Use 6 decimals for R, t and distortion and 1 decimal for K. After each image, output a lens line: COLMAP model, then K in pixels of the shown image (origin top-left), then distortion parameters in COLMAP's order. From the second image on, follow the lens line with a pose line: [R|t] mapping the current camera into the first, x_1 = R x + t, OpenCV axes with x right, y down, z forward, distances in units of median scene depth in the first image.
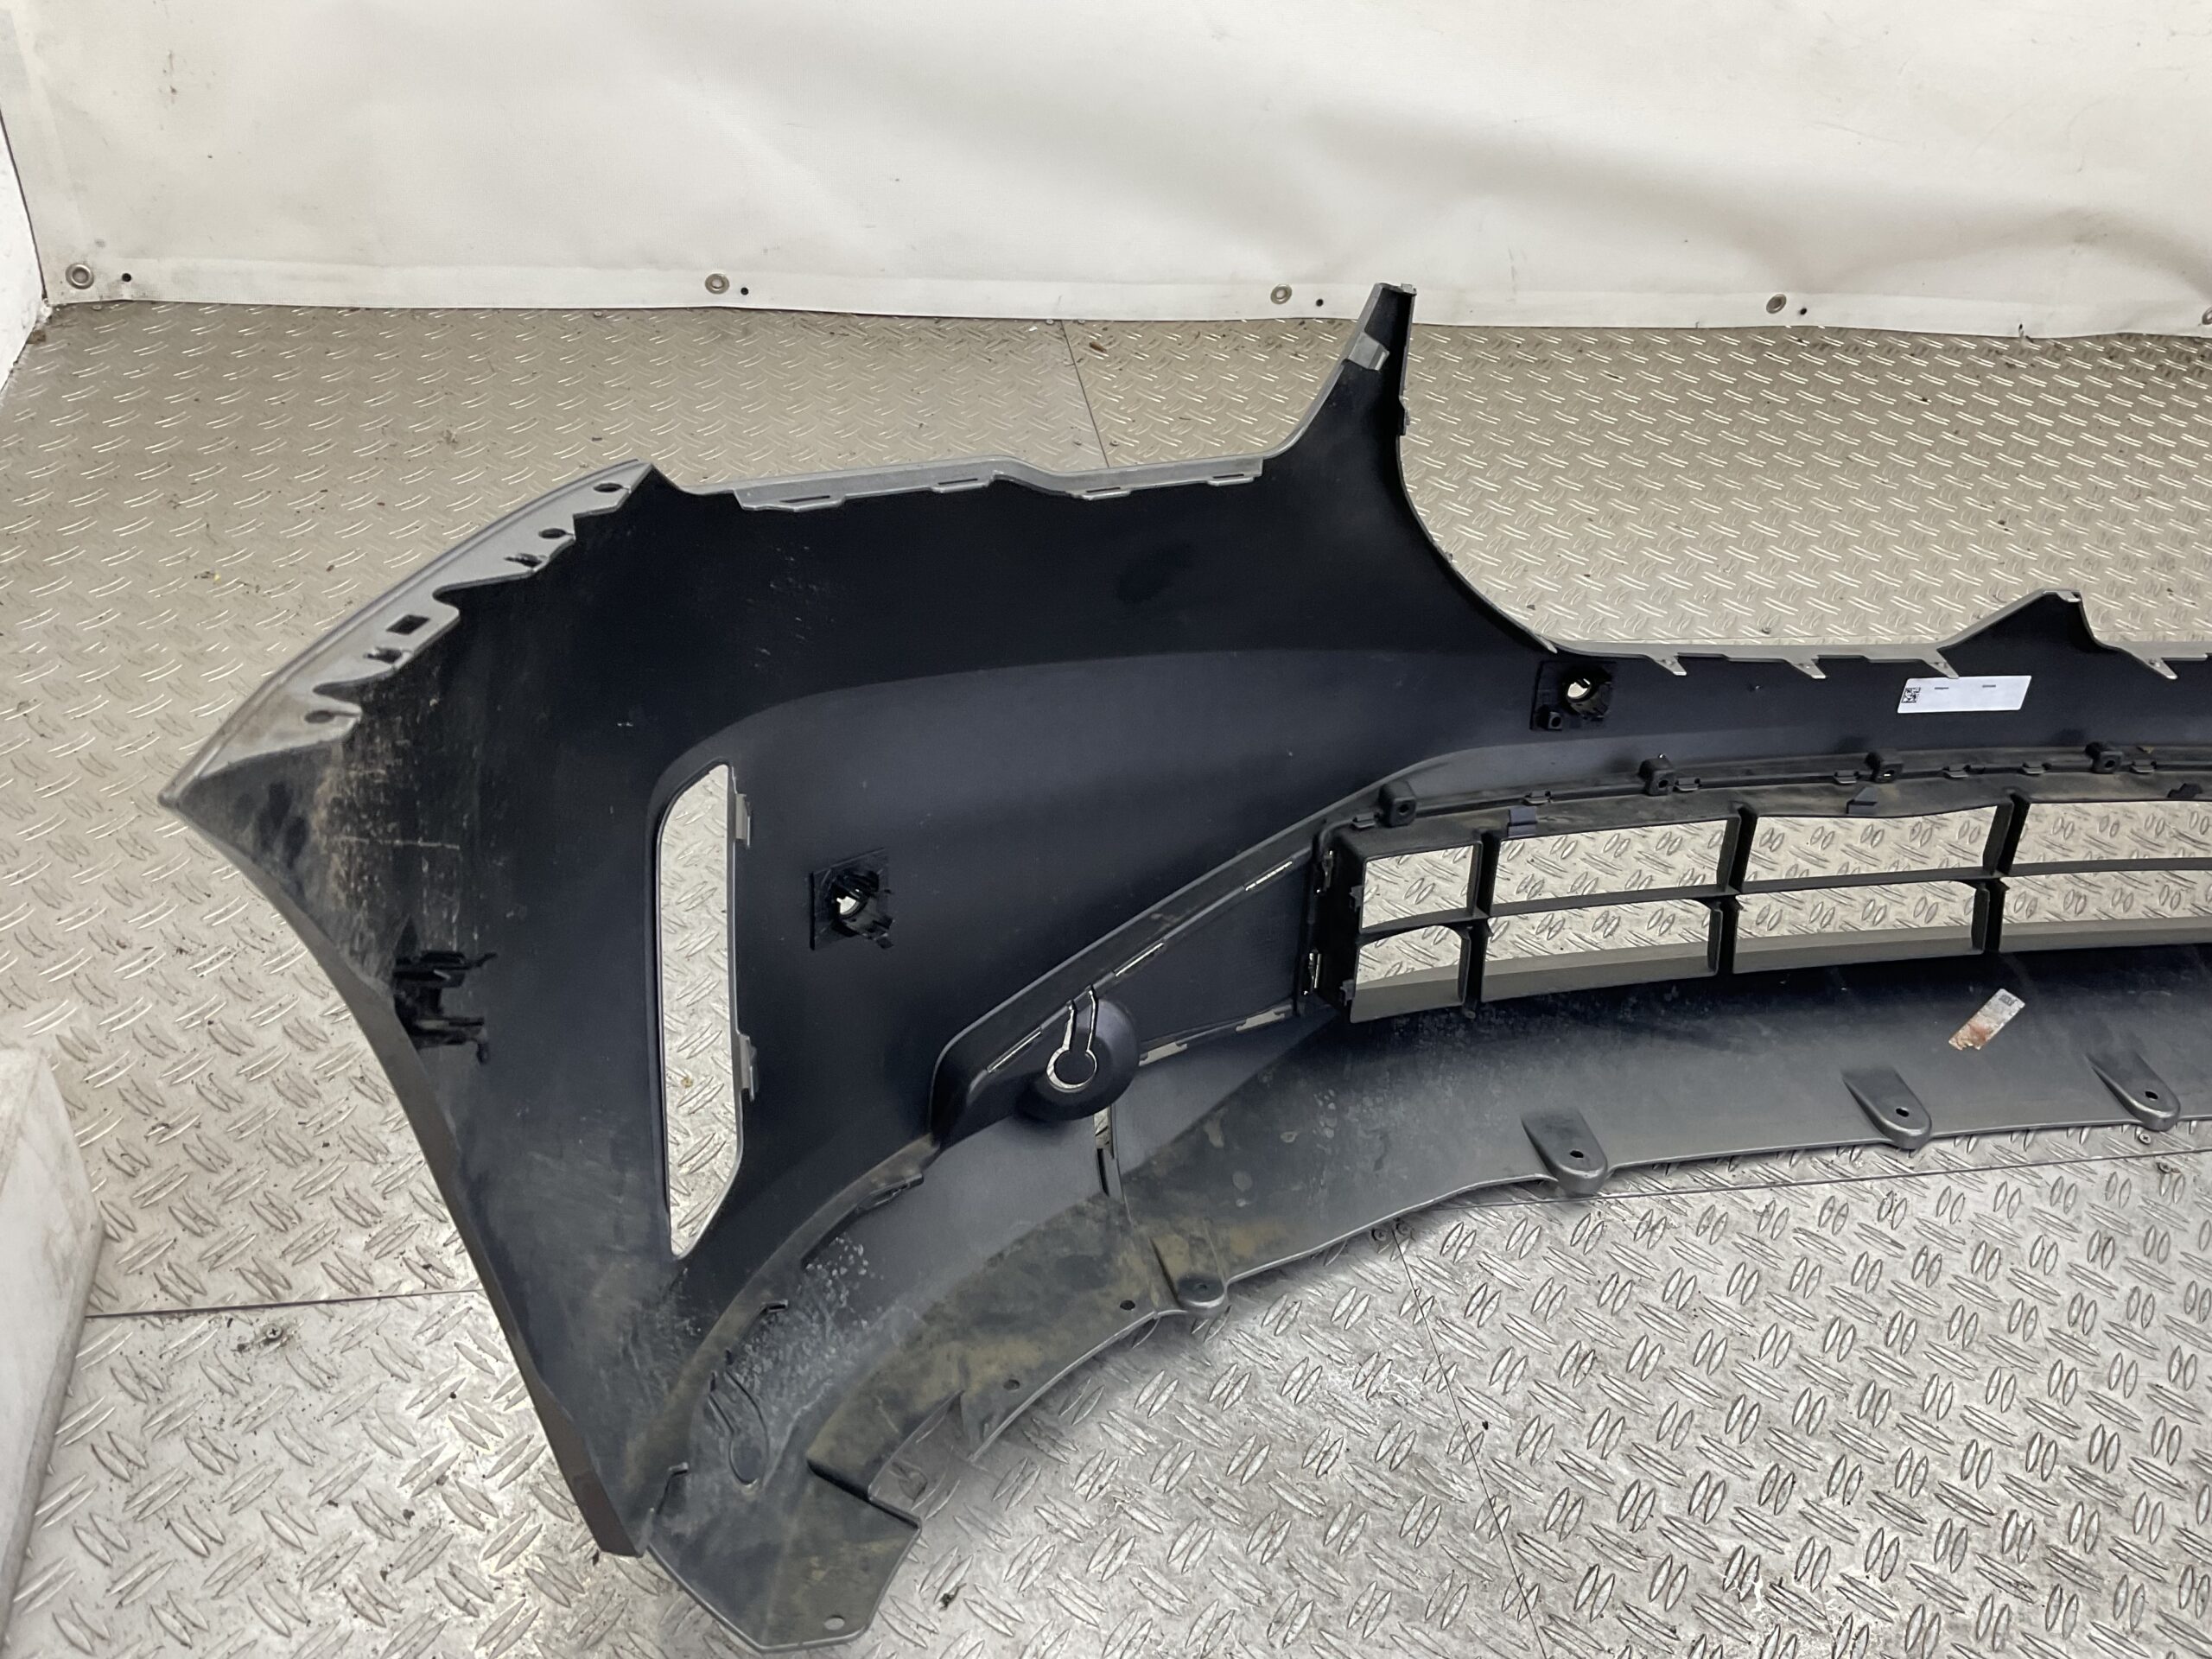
lens RADIAL K [[1840.3, 0, 1103.6], [0, 1840.3, 821.0], [0, 0, 1]] dist [0.073614, -0.130581]
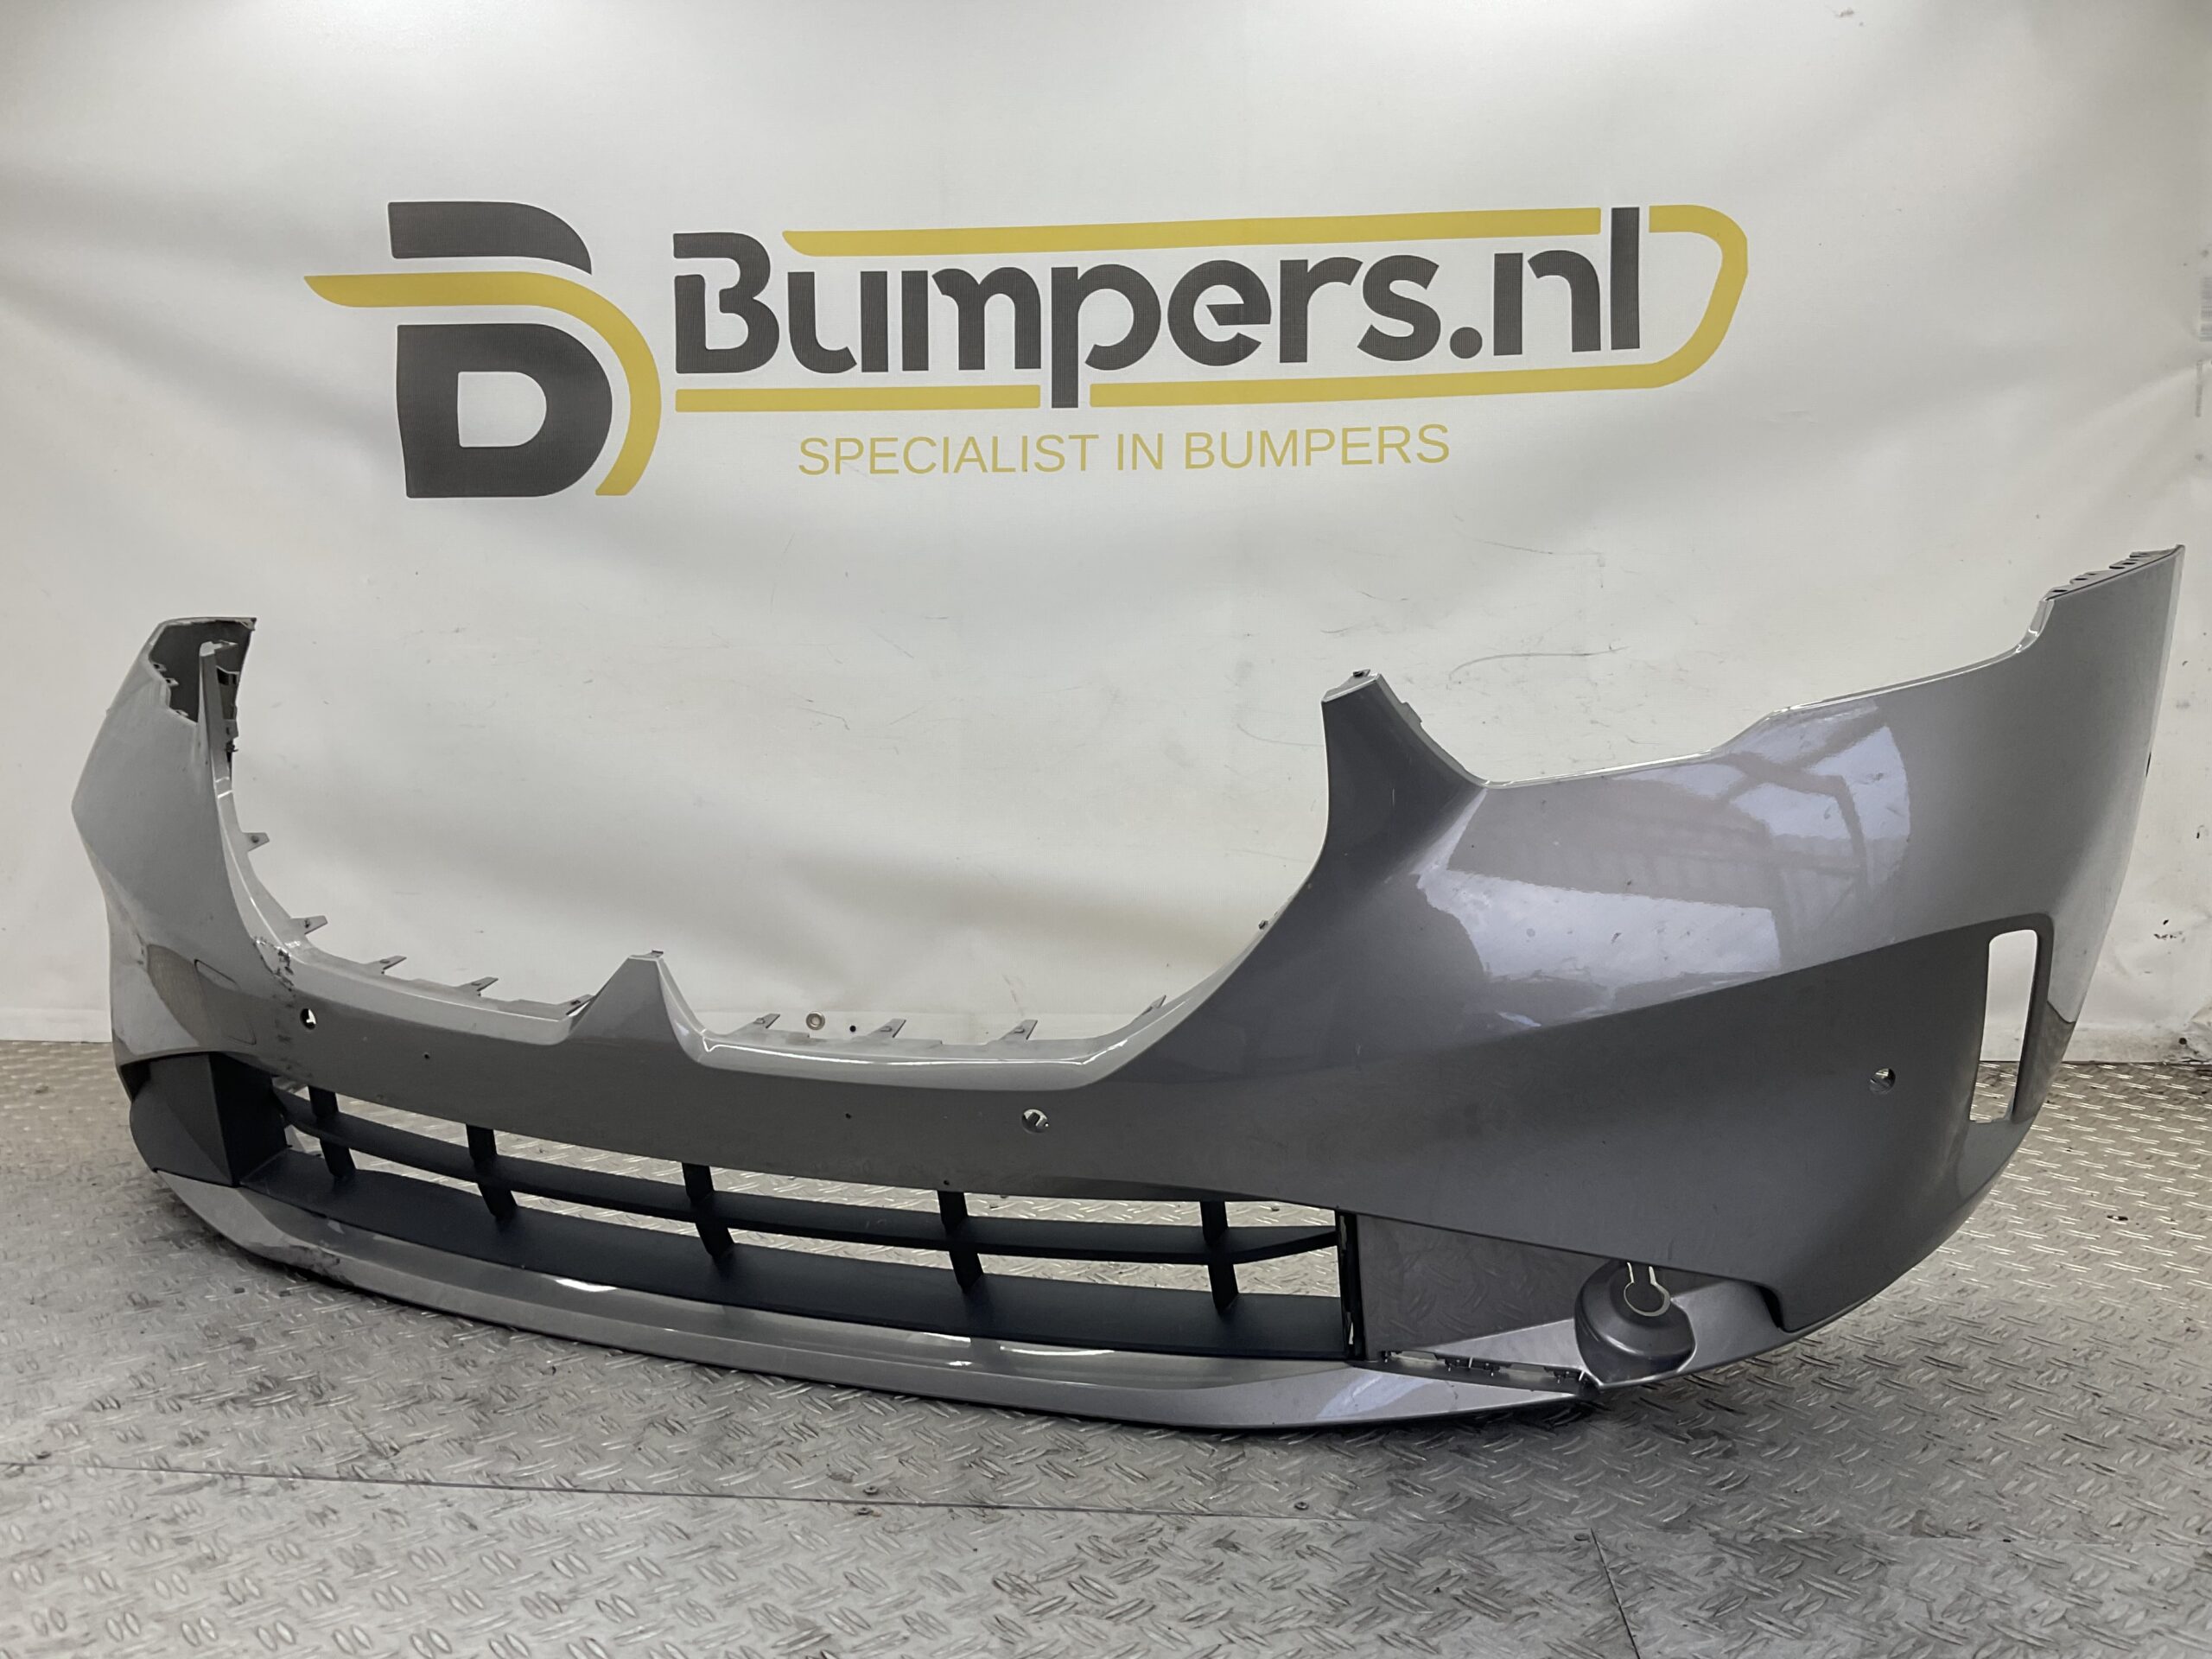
lens RADIAL K [[1832.8, 0, 1102.5], [0, 1832.8, 820.0], [0, 0, 1]] dist [0.163882, -0.364011]
pose [[0.957234, -0.091418, -0.274491, 1.014772], [-0.088768, 0.810199, -0.579395, 0.452139], [0.275359, 0.578982, 0.767435, 0.155557]]
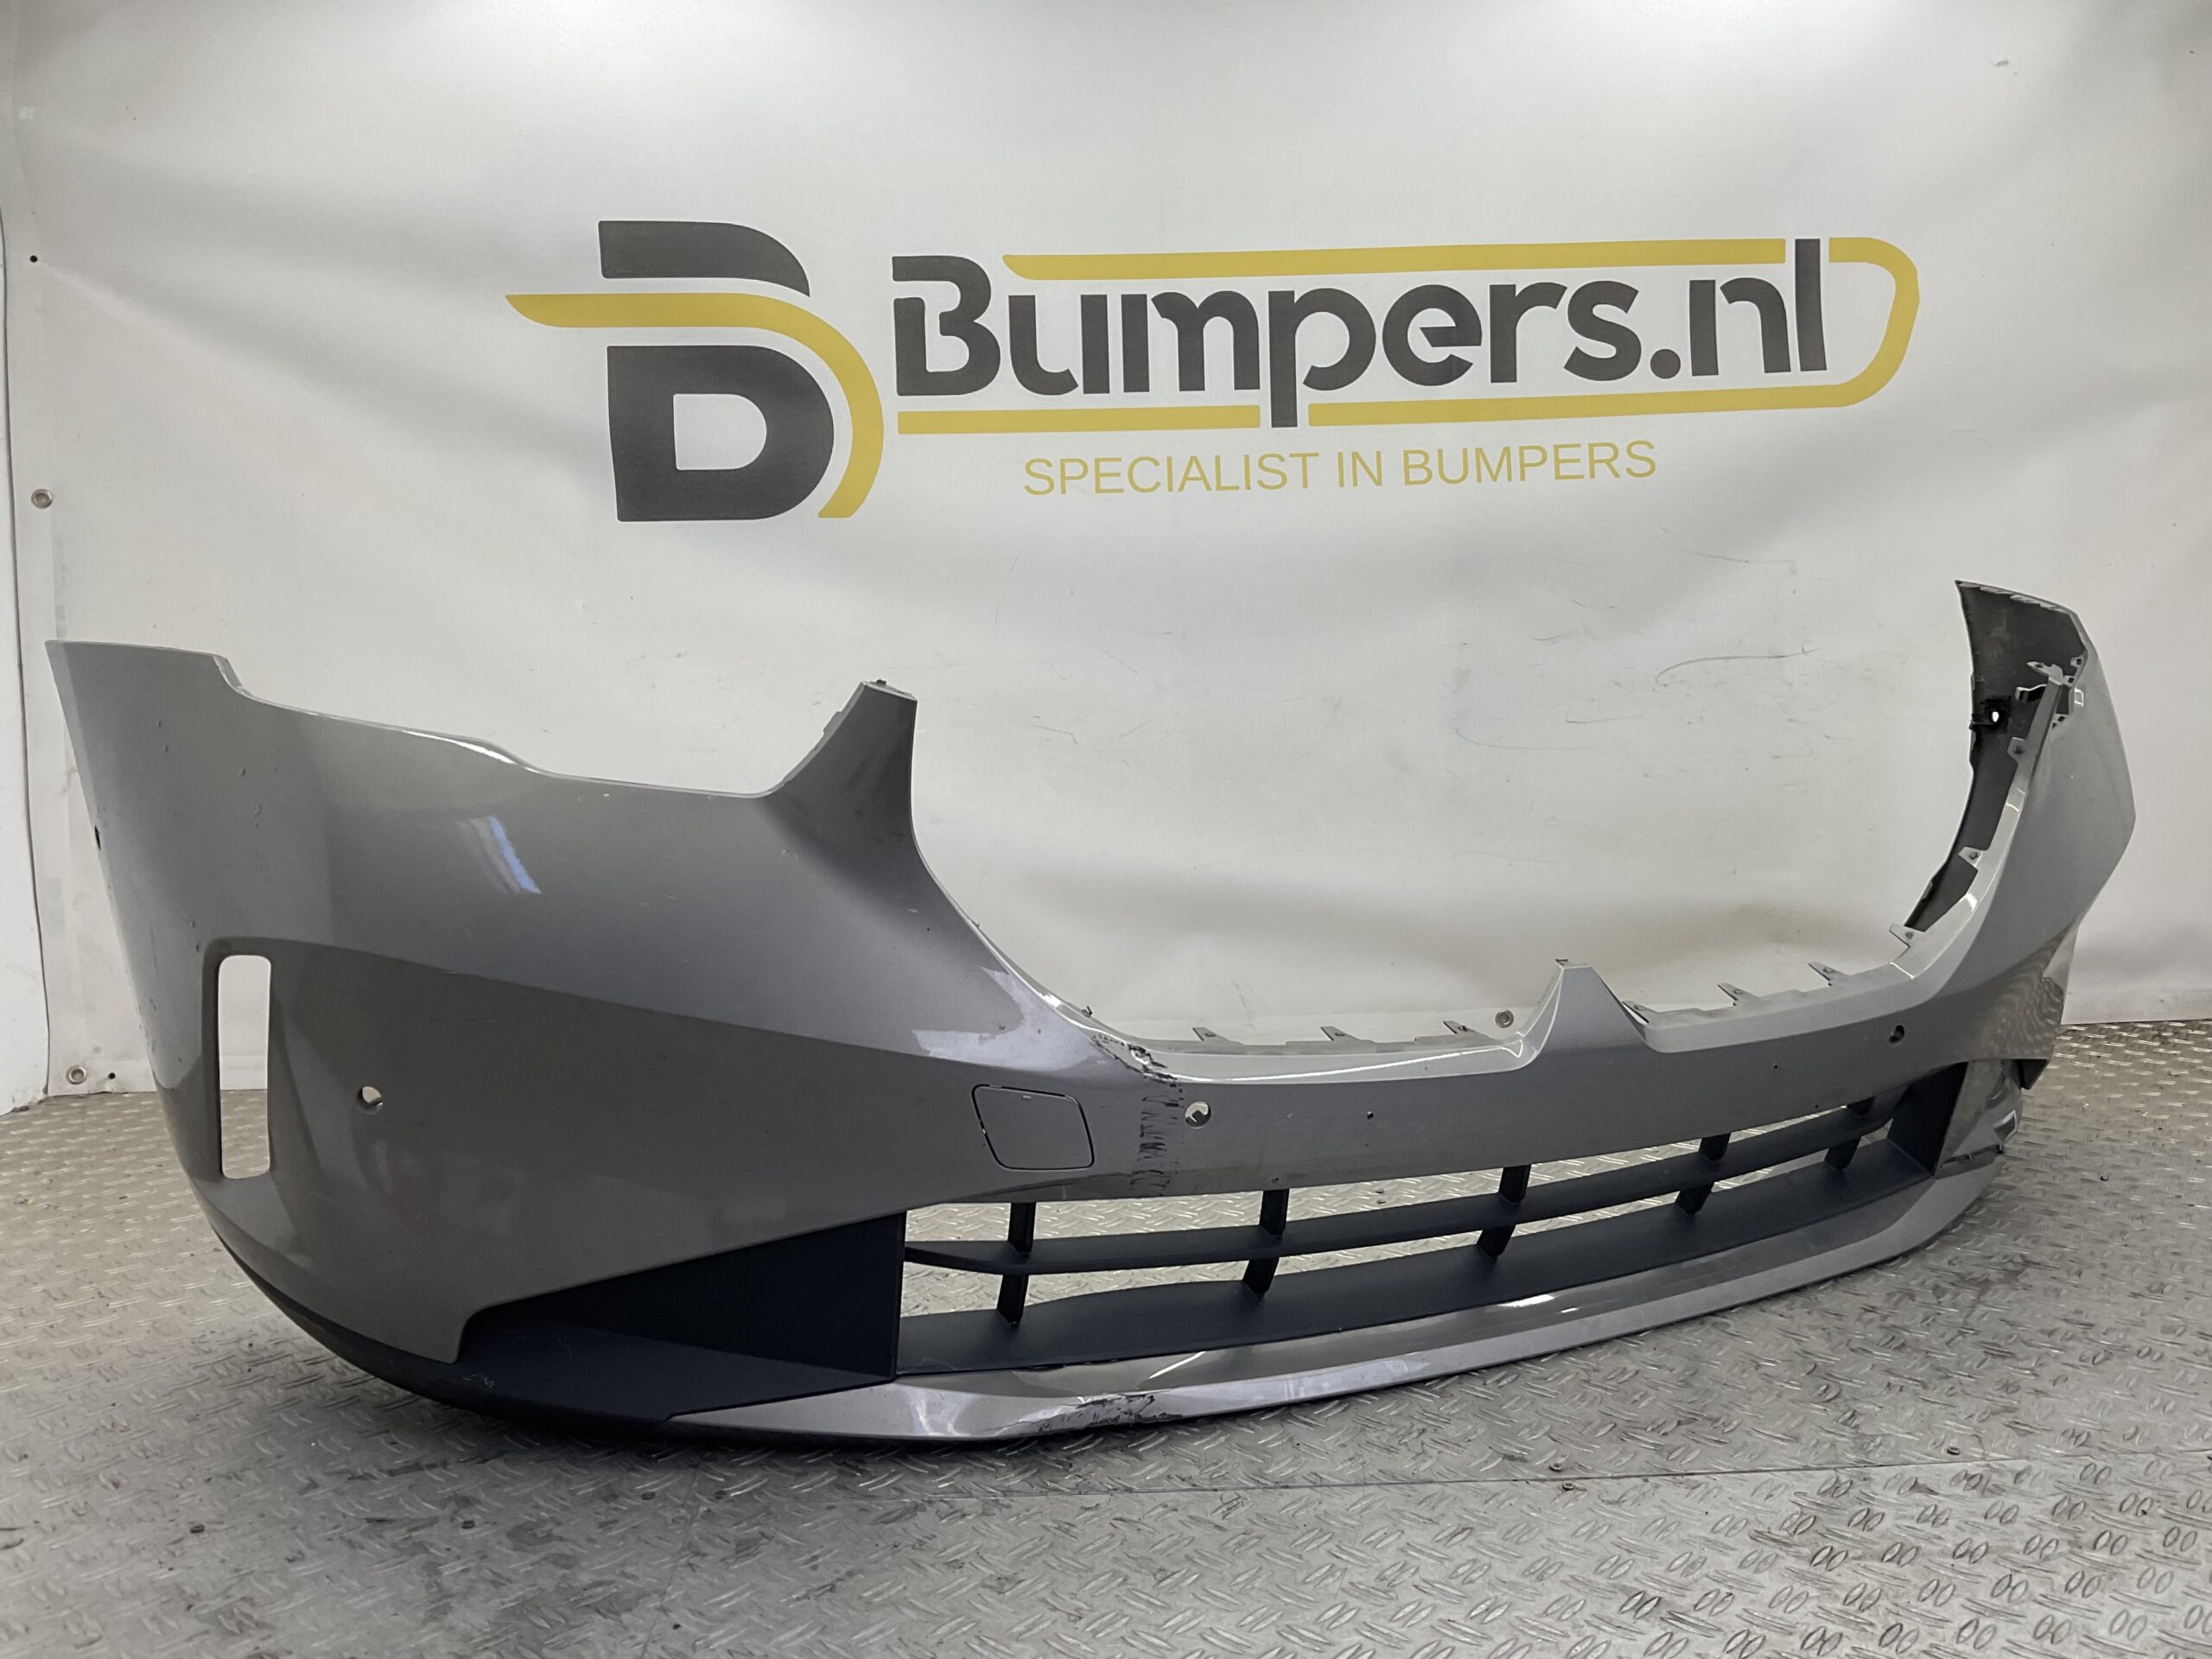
lens RADIAL K [[1832.8, 0, 1102.5], [0, 1832.8, 820.0], [0, 0, 1]] dist [0.163882, -0.364011]
pose [[0.981192, -0.121022, -0.150389, 0.552337], [0.009928, 0.809676, -0.586793, 0.493785], [0.192781, 0.574263, 0.795649, 0.003324]]
